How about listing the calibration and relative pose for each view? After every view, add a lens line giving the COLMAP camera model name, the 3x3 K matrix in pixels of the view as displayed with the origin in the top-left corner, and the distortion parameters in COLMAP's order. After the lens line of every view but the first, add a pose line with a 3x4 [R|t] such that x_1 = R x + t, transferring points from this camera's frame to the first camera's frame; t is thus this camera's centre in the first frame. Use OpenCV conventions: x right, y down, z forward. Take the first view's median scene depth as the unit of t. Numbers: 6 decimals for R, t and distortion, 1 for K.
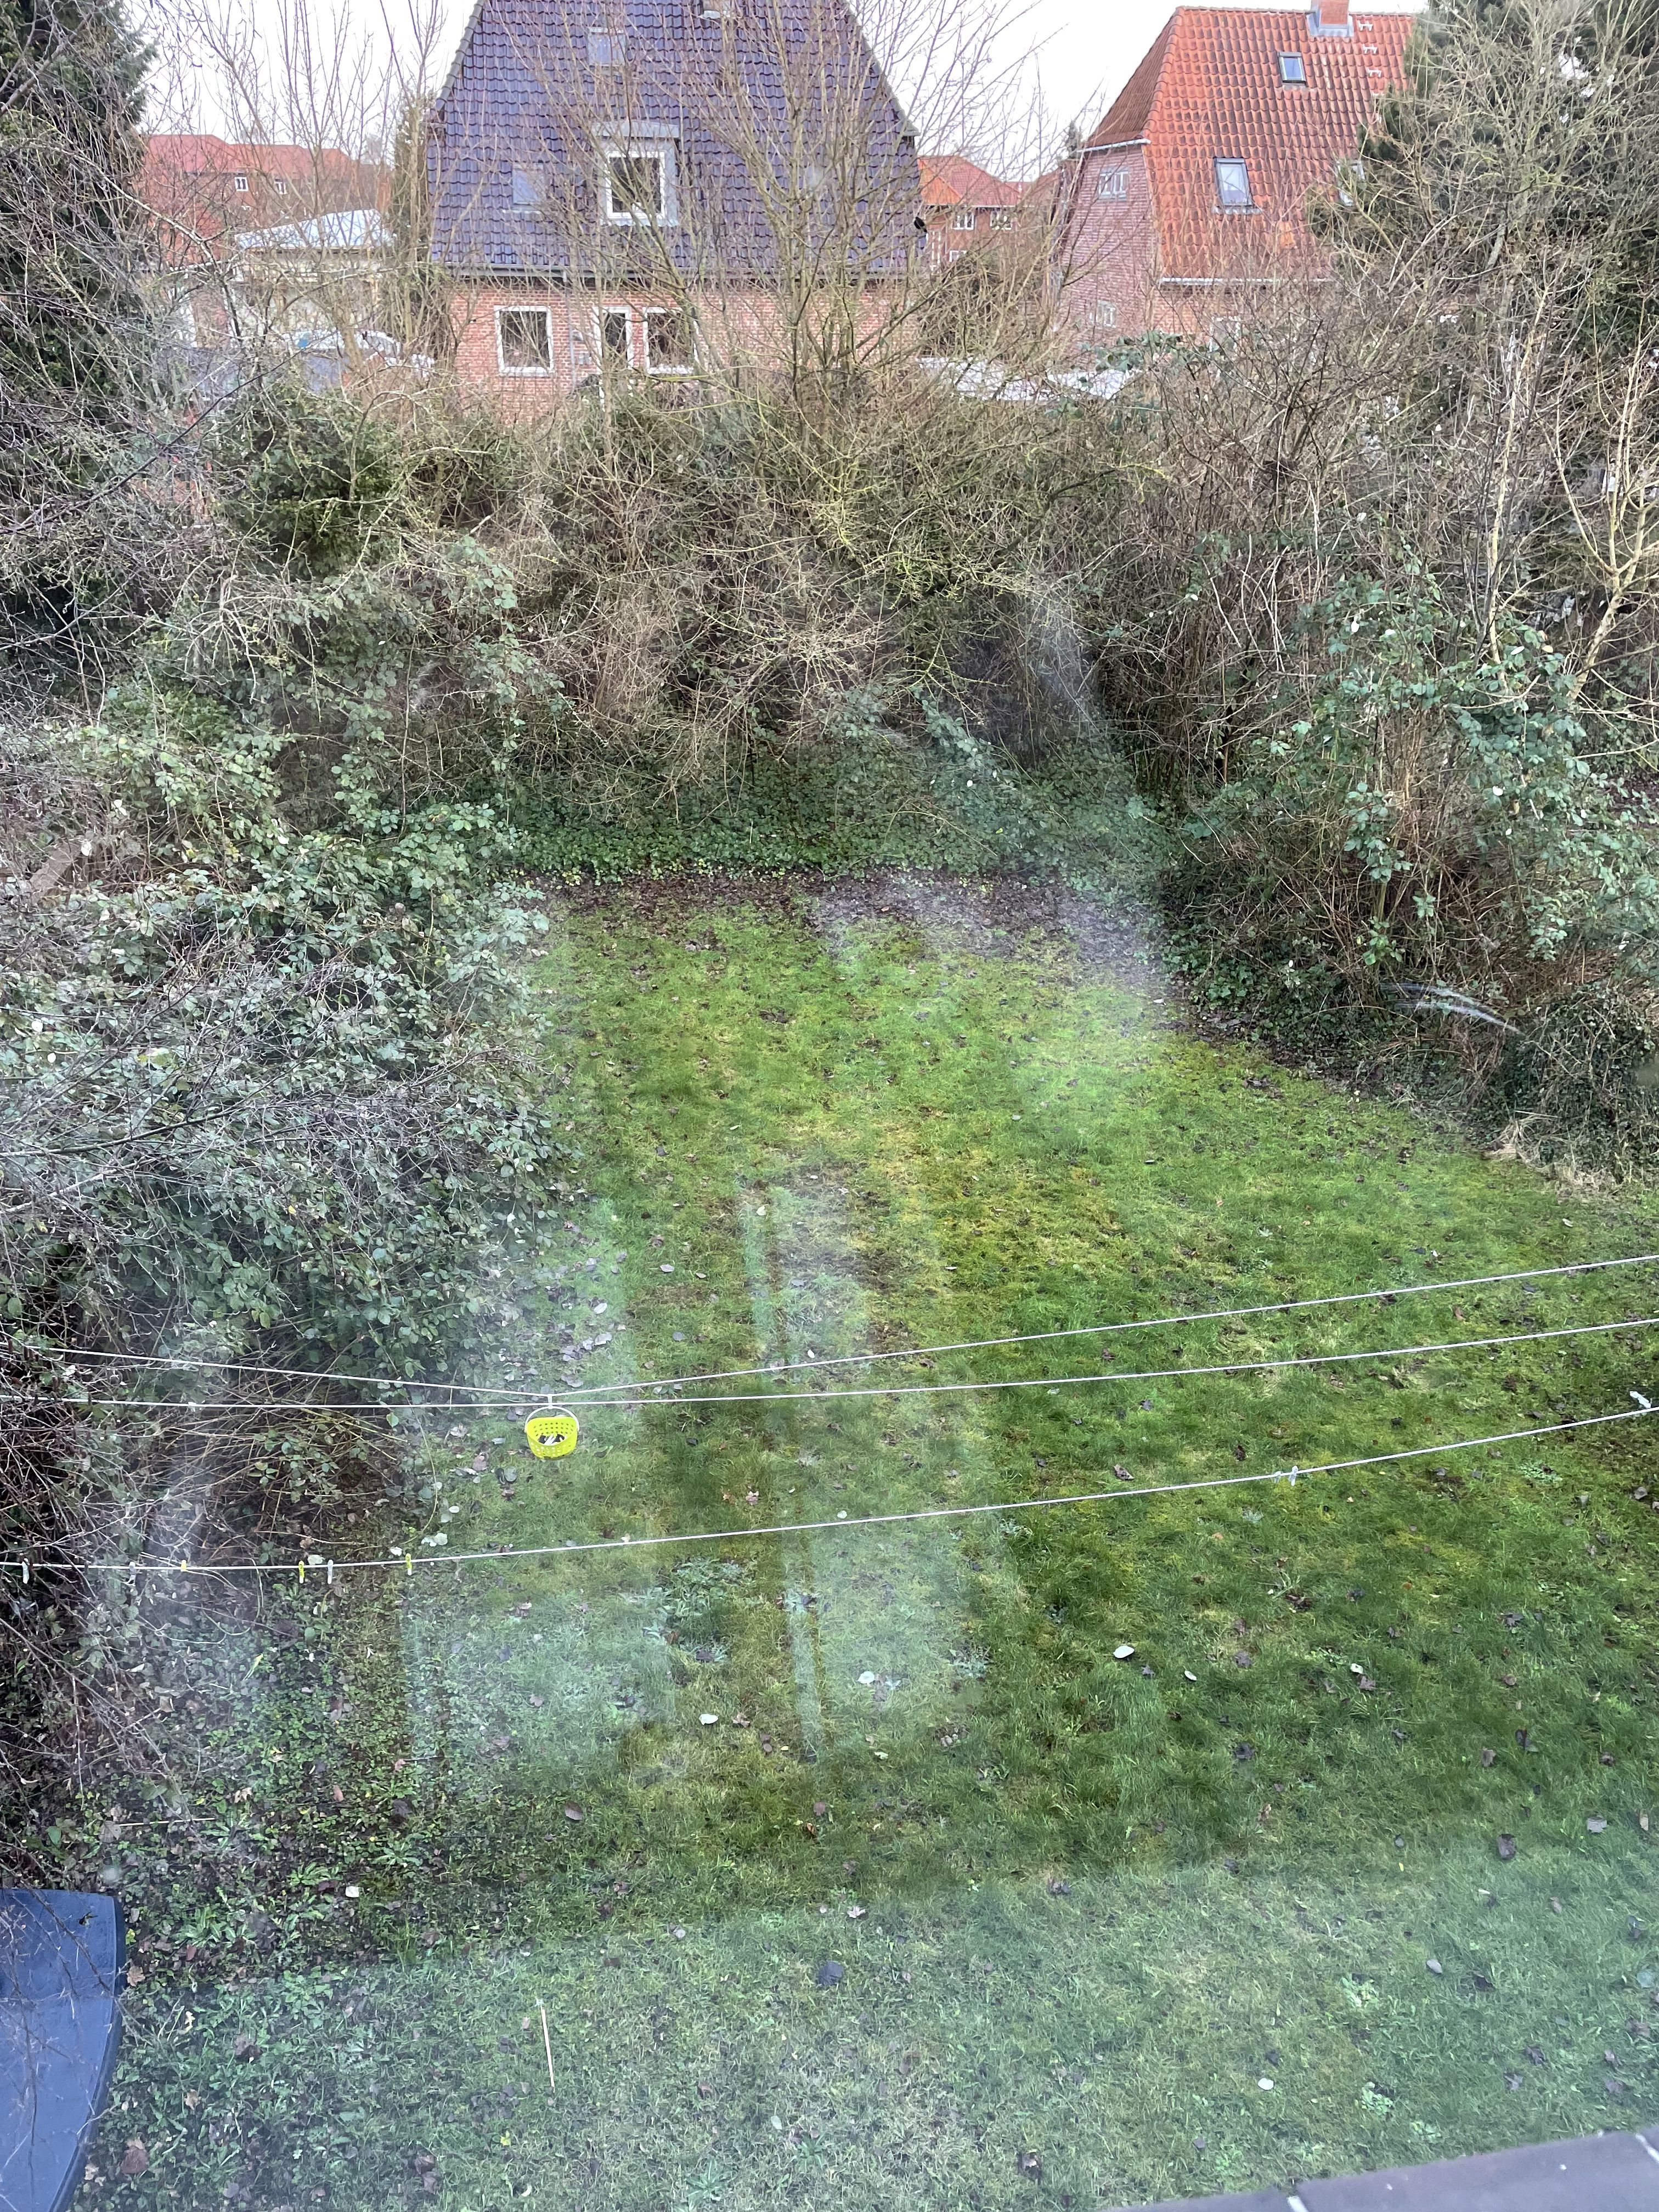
lens RADIAL K [[1679.4, 0, 834.2], [0, 1679.4, 1108.7], [0, 0, 1]] dist [0.059883, 0.001394]
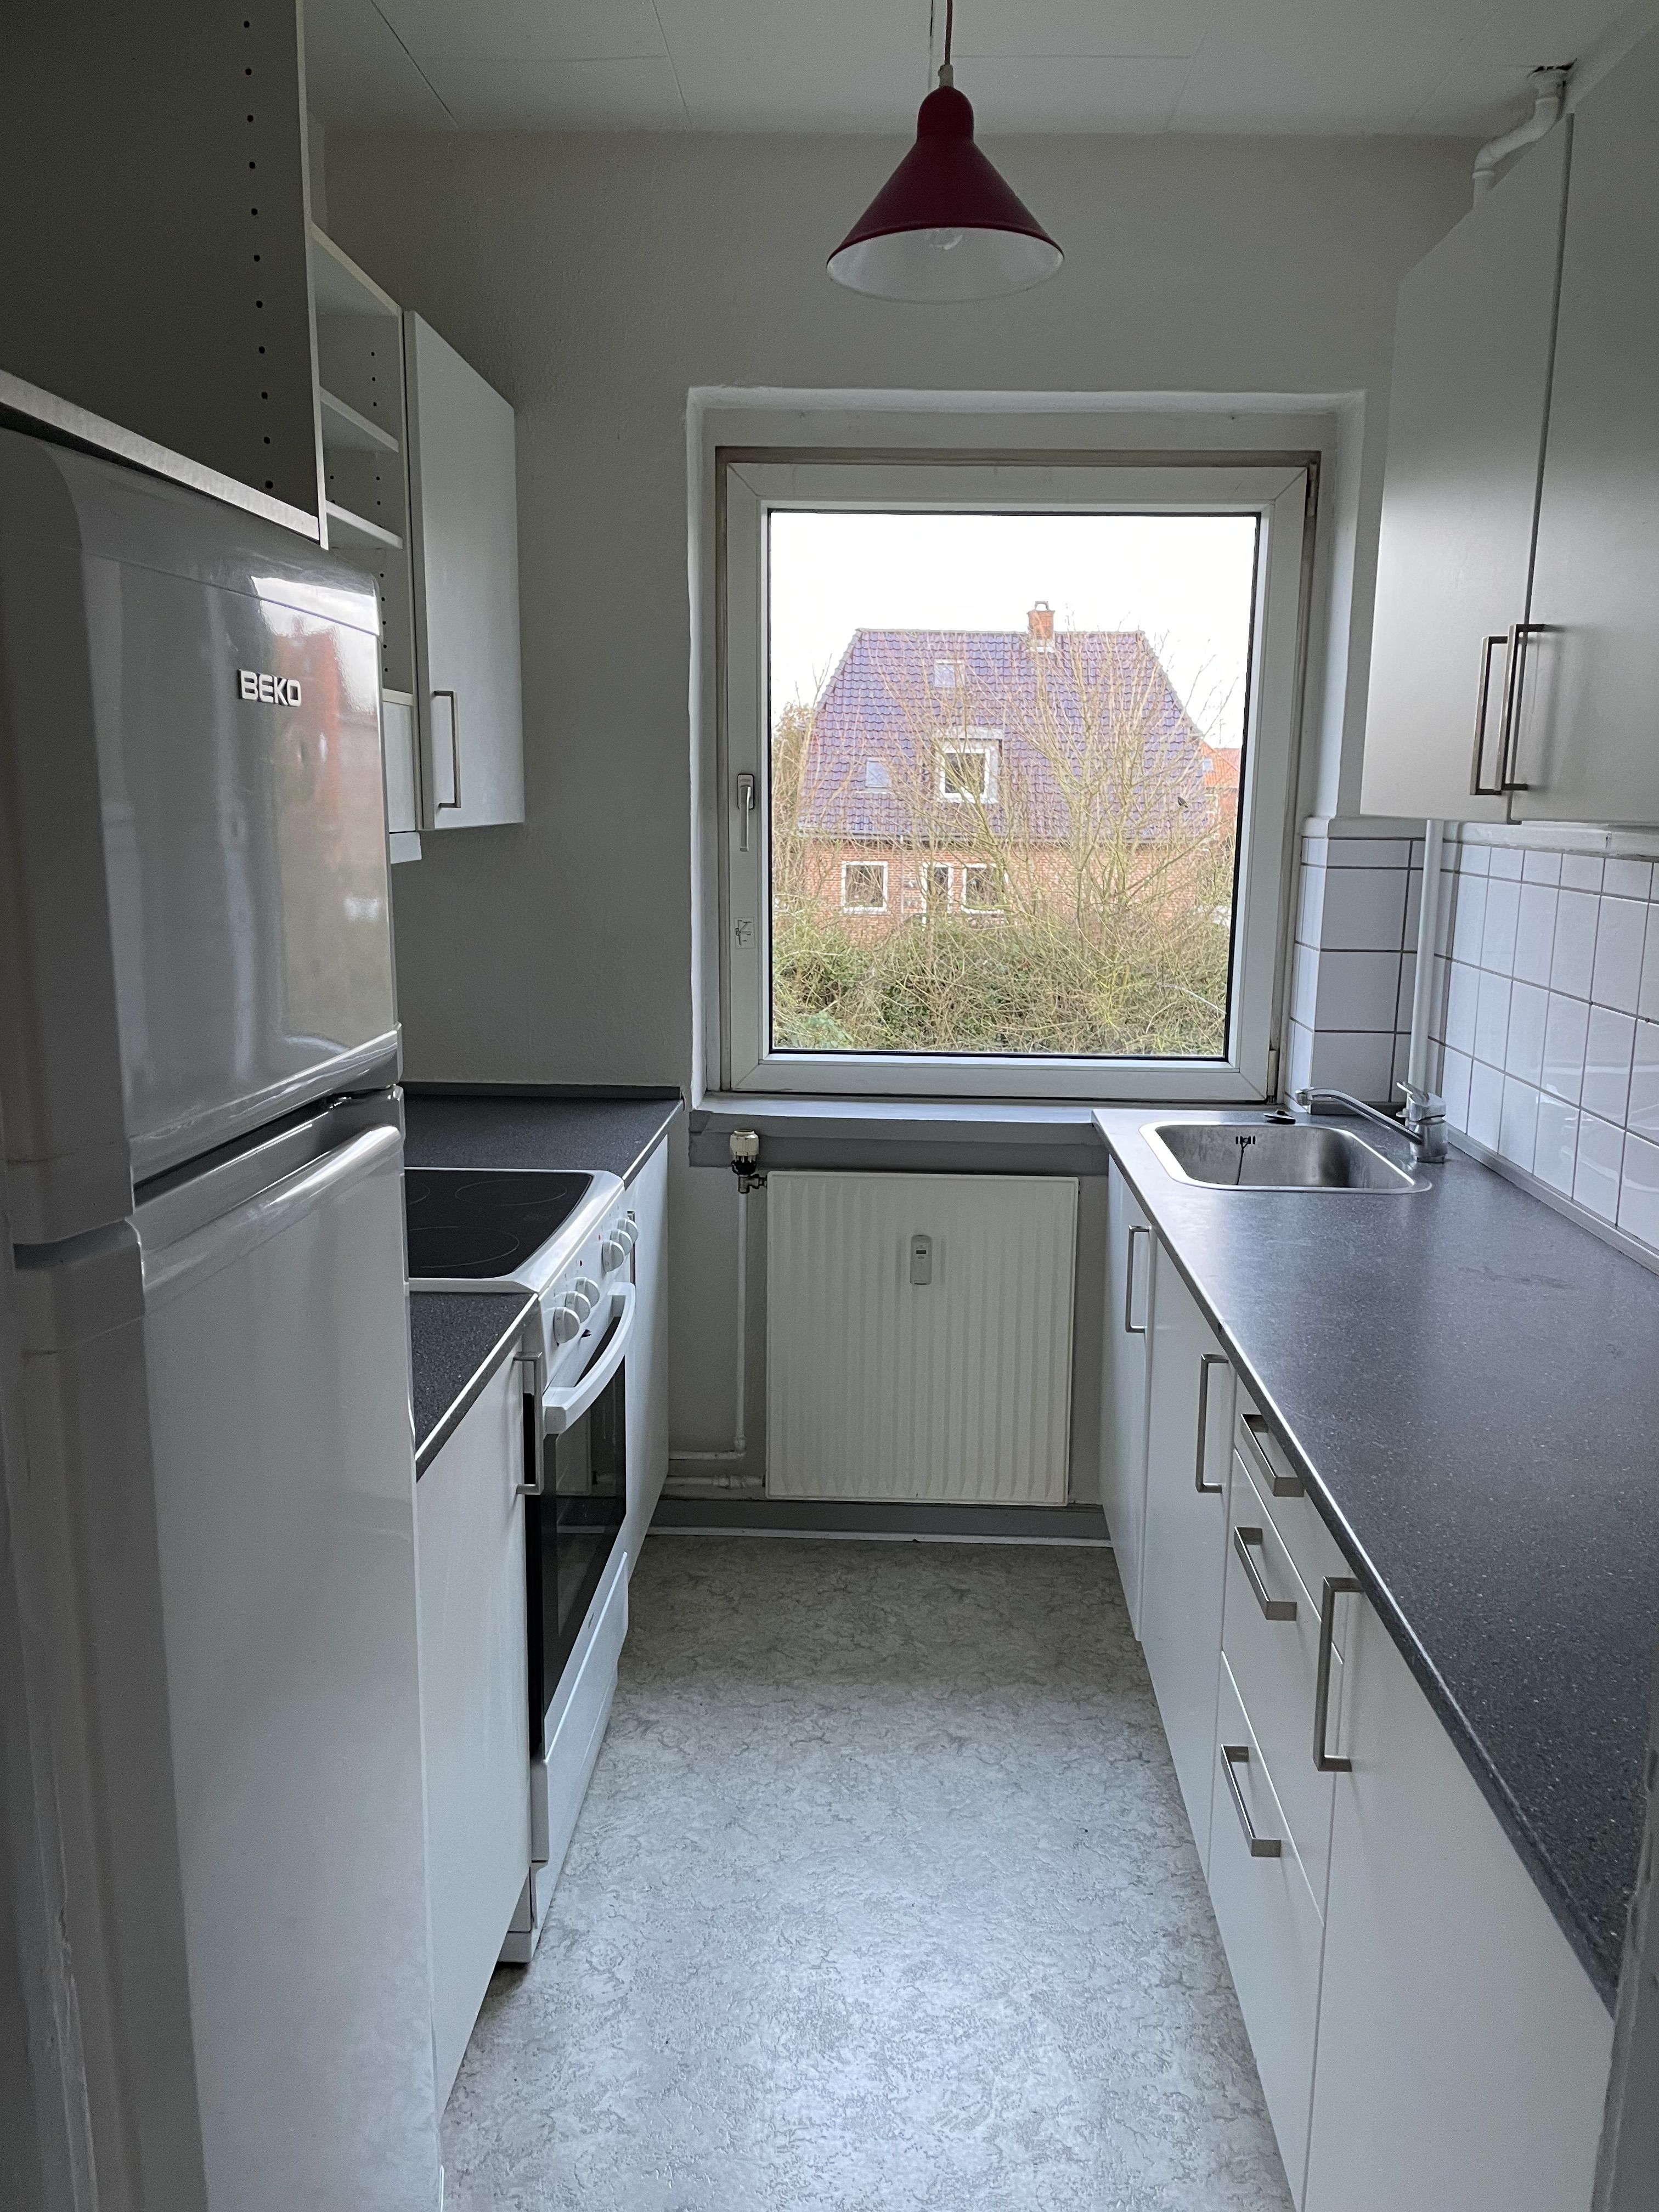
lens RADIAL K [[1679.4, 0, 844.0], [0, 1679.4, 1122.4], [0, 0, 1]] dist [0.059883, 0.001394]
pose [[0.985688, 0.048668, -0.161405, 0.012451], [-0.092642, 0.956273, -0.277415, 0.081209], [0.140846, 0.288398, 0.947095, -0.161620]]
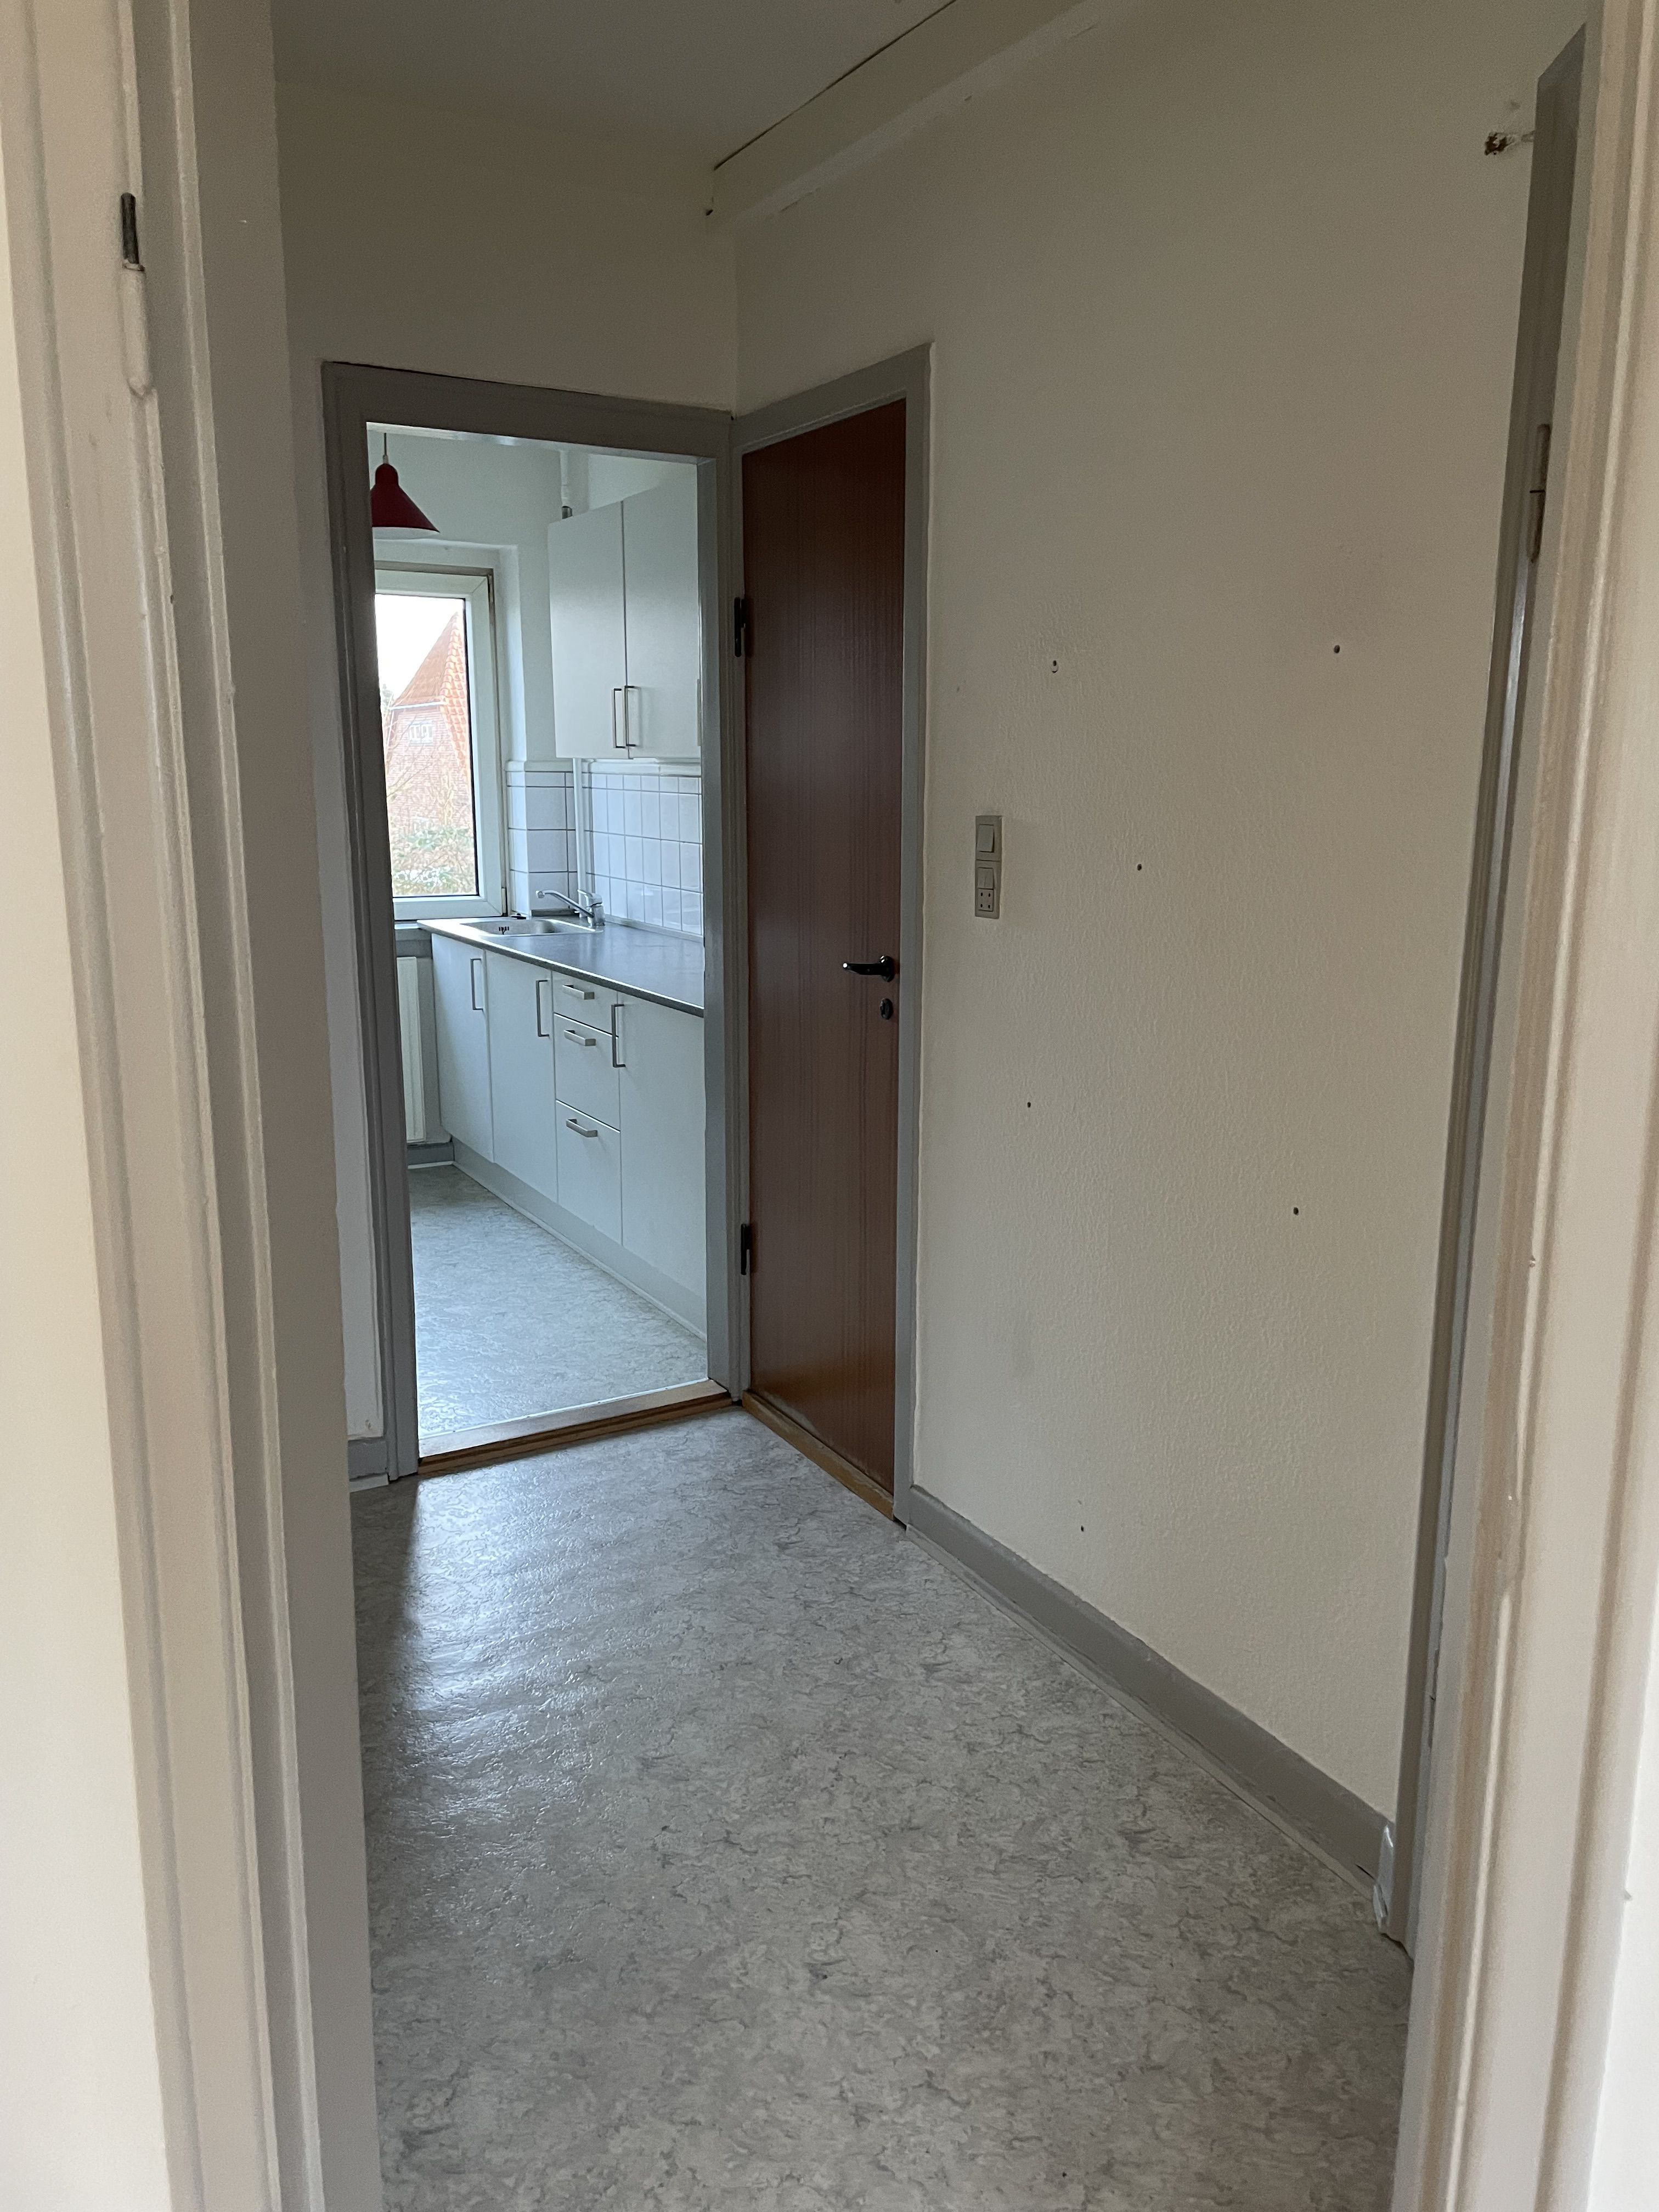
lens RADIAL K [[1679.4, 0, 835.9], [0, 1679.4, 1099.8], [0, 0, 1]] dist [0.059883, 0.001394]
pose [[0.931692, -0.063136, 0.357721, -0.279443], [0.160222, 0.955235, -0.248706, 0.547305], [-0.326006, 0.289032, 0.900100, -1.032640]]
